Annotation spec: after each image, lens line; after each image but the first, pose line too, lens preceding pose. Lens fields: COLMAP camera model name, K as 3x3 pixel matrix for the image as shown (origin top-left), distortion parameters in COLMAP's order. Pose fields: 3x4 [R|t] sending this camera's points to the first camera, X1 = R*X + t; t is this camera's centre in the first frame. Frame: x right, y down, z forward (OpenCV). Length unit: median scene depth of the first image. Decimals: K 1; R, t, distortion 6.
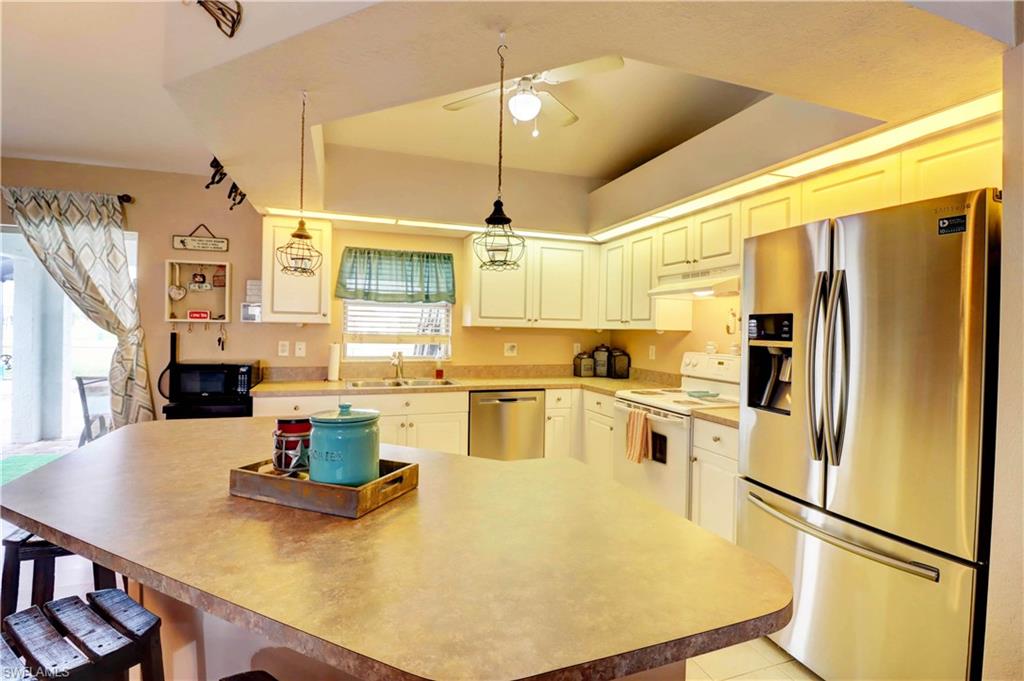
lens RADIAL K [[474.7, 0, 507.3], [0, 474.7, 332.6], [0, 0, 1]] dist [-0.001142, -0.012326]
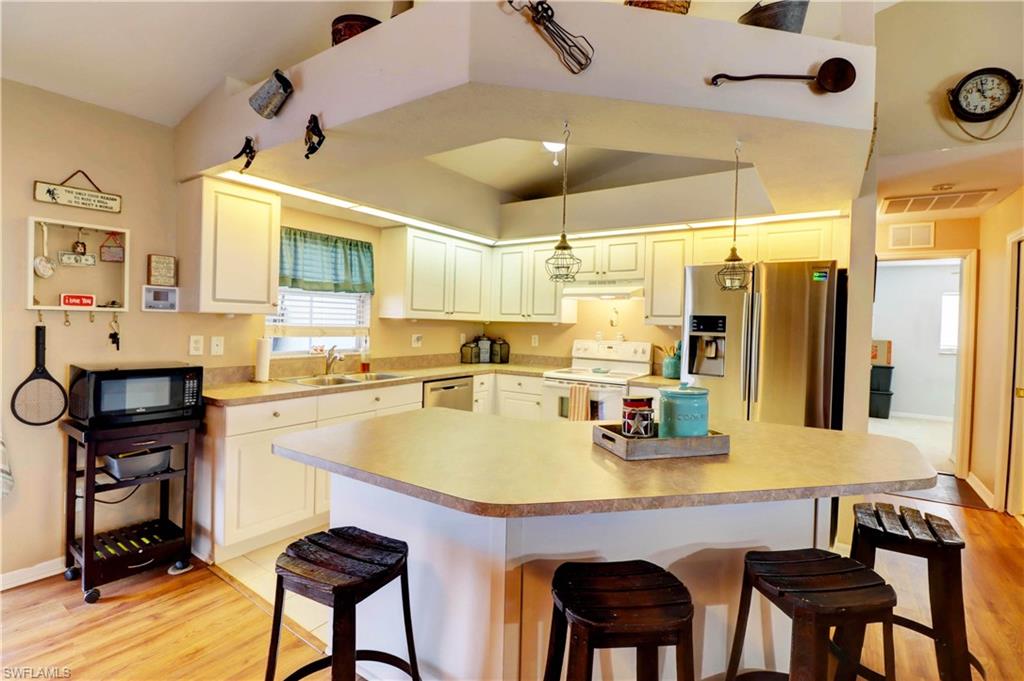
lens RADIAL K [[474.7, 0, 508.0], [0, 474.7, 331.4], [0, 0, 1]] dist [-0.001142, -0.012326]
pose [[0.801471, -0.009114, 0.597965, -0.557605], [-0.005267, 0.999737, 0.022299, -0.010272], [-0.598011, -0.021021, 0.801212, 0.063814]]
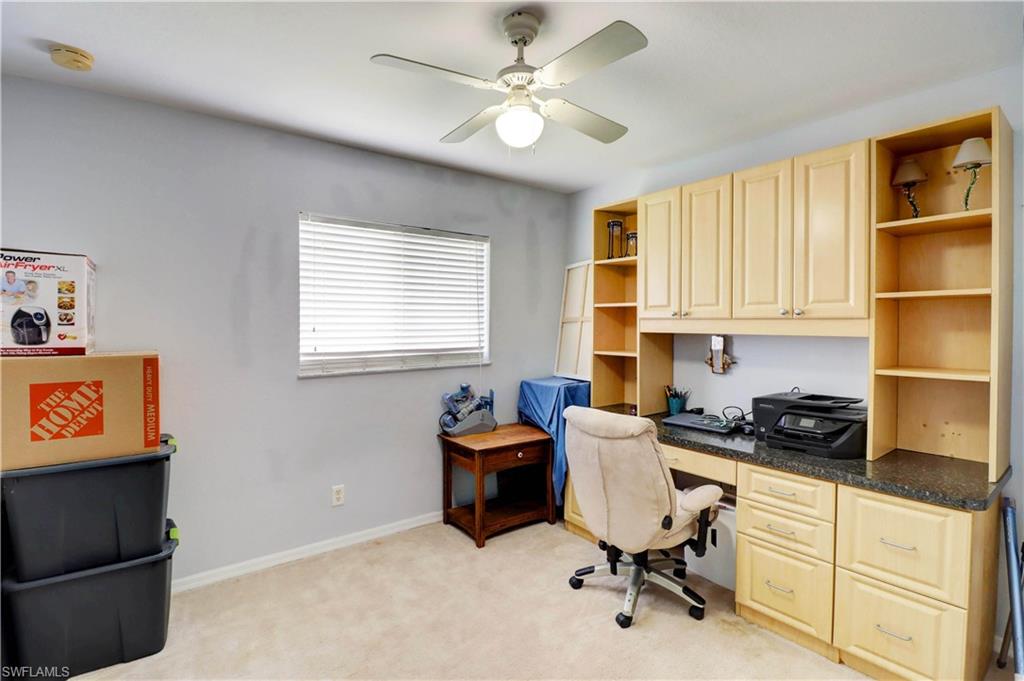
lens RADIAL K [[474.7, 0, 509.6], [0, 474.7, 336.7], [0, 0, 1]] dist [-0.001142, -0.012326]
pose [[-0.304090, -0.040945, 0.951763, 1.404304], [-0.001605, 0.999097, 0.042469, 0.021534], [-0.952642, 0.011387, -0.303881, 0.498512]]
